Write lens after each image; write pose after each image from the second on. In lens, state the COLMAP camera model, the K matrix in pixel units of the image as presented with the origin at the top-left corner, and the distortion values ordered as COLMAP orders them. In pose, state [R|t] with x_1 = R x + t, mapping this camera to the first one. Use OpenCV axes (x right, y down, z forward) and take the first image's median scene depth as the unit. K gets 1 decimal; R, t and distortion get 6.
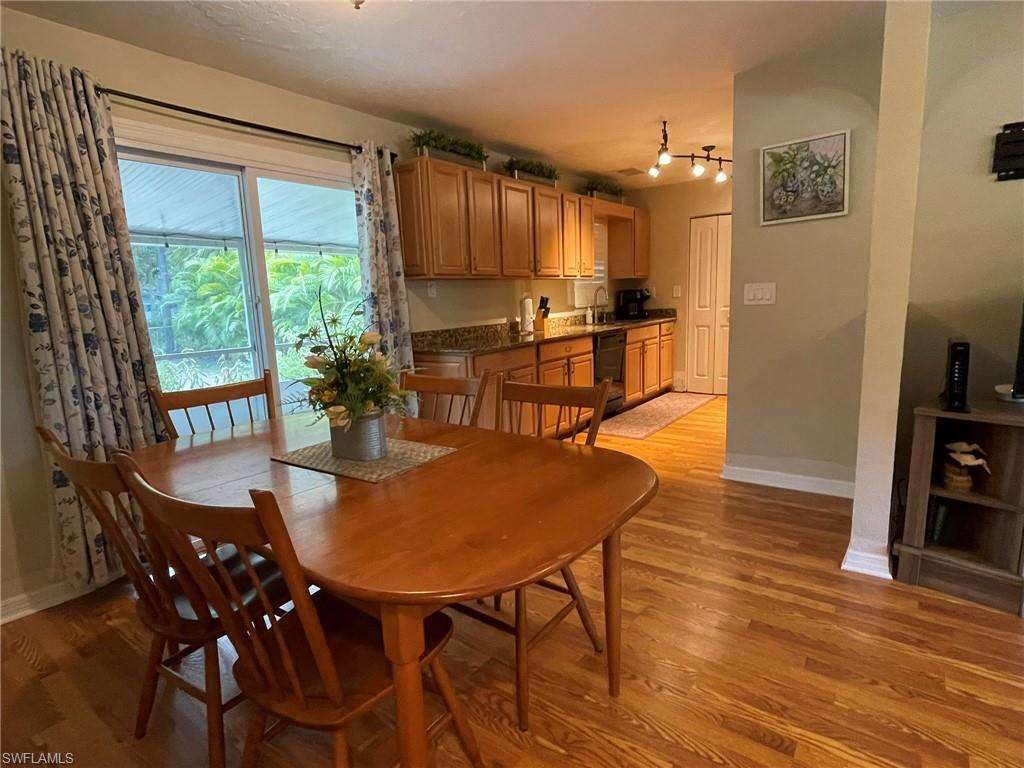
lens RADIAL K [[535.0, 0, 502.8], [0, 535.0, 385.2], [0, 0, 1]] dist [0.003210, 0.000160]
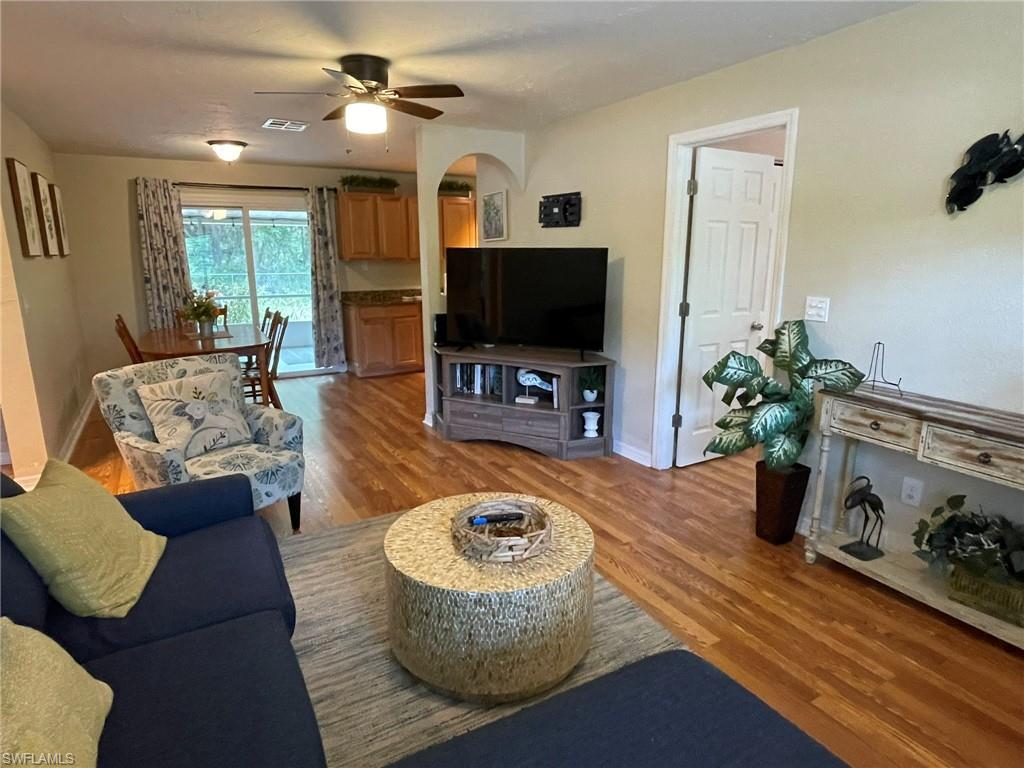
lens RADIAL K [[586.2, 0, 505.9], [0, 586.2, 387.0], [0, 0, 1]] dist [-0.009309, -0.002160]
pose [[0.923097, 0.122956, -0.364382, 1.392390], [-0.096329, 0.991232, 0.090446, -0.018582], [0.372308, -0.048390, 0.926847, -0.765757]]
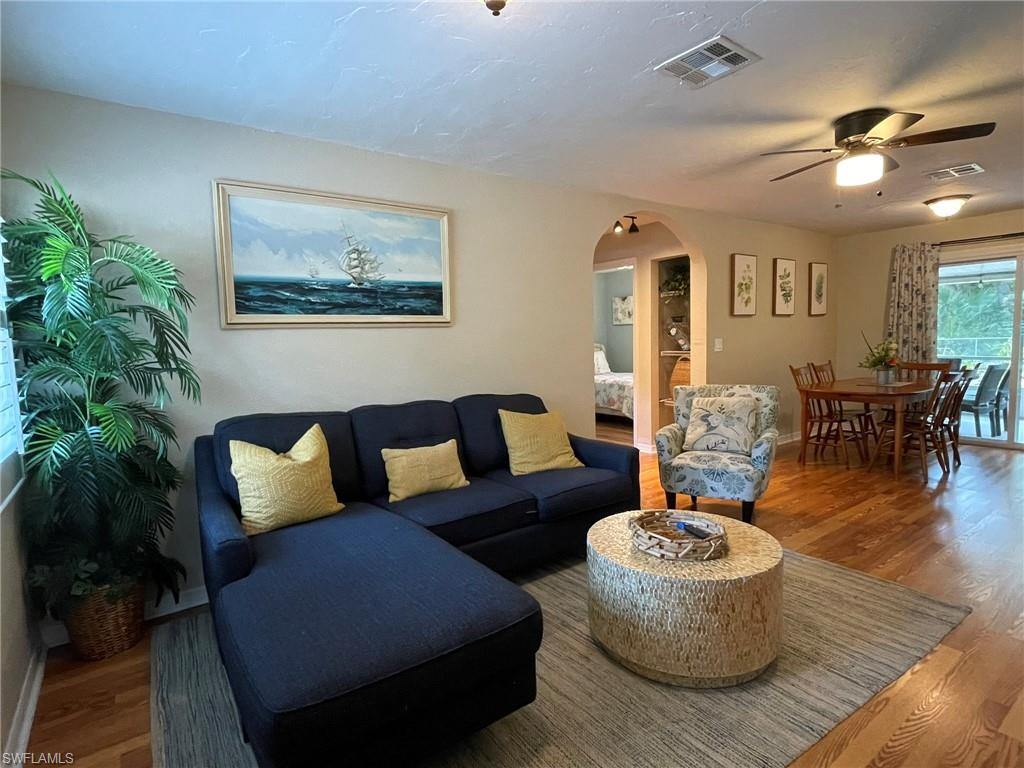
lens RADIAL K [[535.0, 0, 507.1], [0, 535.0, 380.3], [0, 0, 1]] dist [0.003210, 0.000160]
pose [[-0.277639, 0.129261, -0.951950, 1.909639], [-0.113407, 0.979568, 0.166087, -0.089552], [0.953968, 0.154070, -0.257308, -0.160643]]
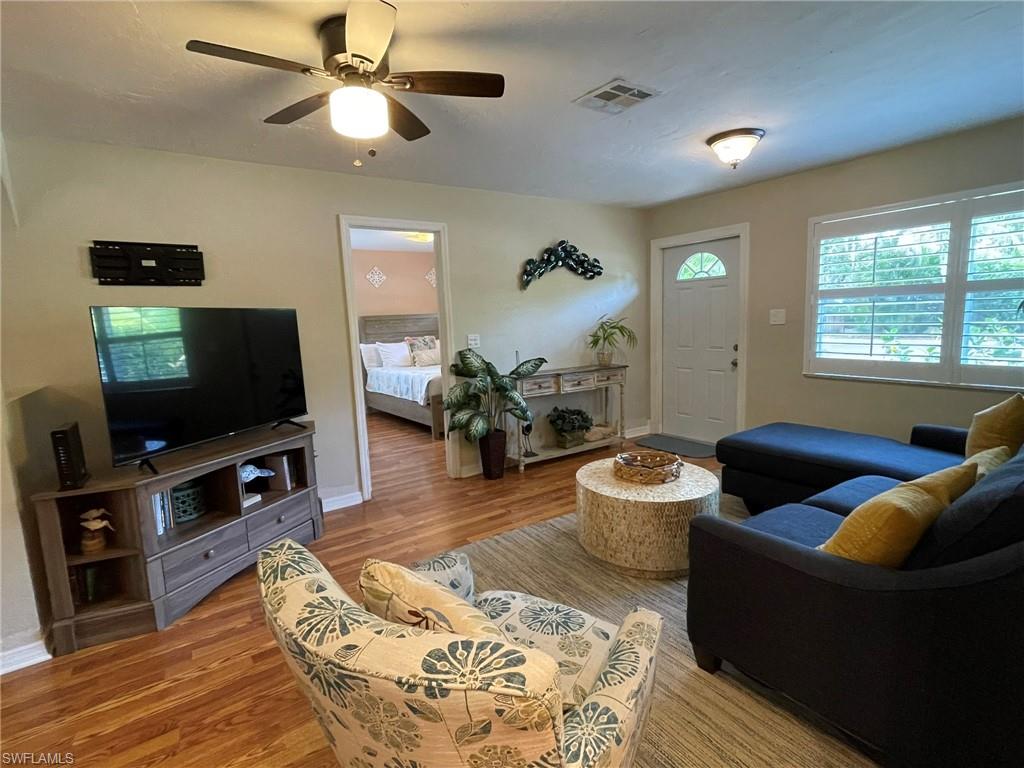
lens RADIAL K [[494.1, 0, 506.7], [0, 494.1, 381.8], [0, 0, 1]] dist [-0.001877, -0.000069]
pose [[0.307601, -0.096488, 0.946611, 0.105770], [0.183170, 0.982243, 0.040599, -0.033918], [-0.933719, 0.160902, 0.319813, -0.169554]]
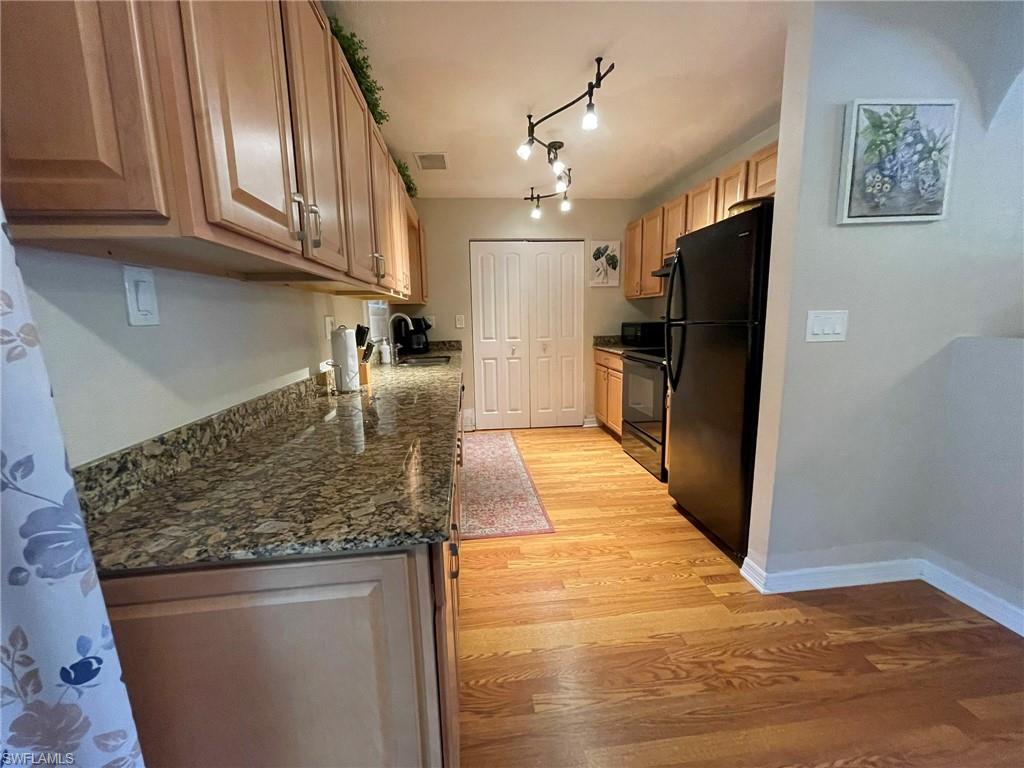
lens RADIAL K [[413.6, 0, 508.0], [0, 413.6, 382.7], [0, 0, 1]] dist [0.000447, 0.000092]
pose [[0.731623, -0.083657, 0.676557, -0.202644], [0.102654, 0.994645, 0.011979, -0.164541], [-0.673936, 0.060687, 0.736293, 1.000584]]
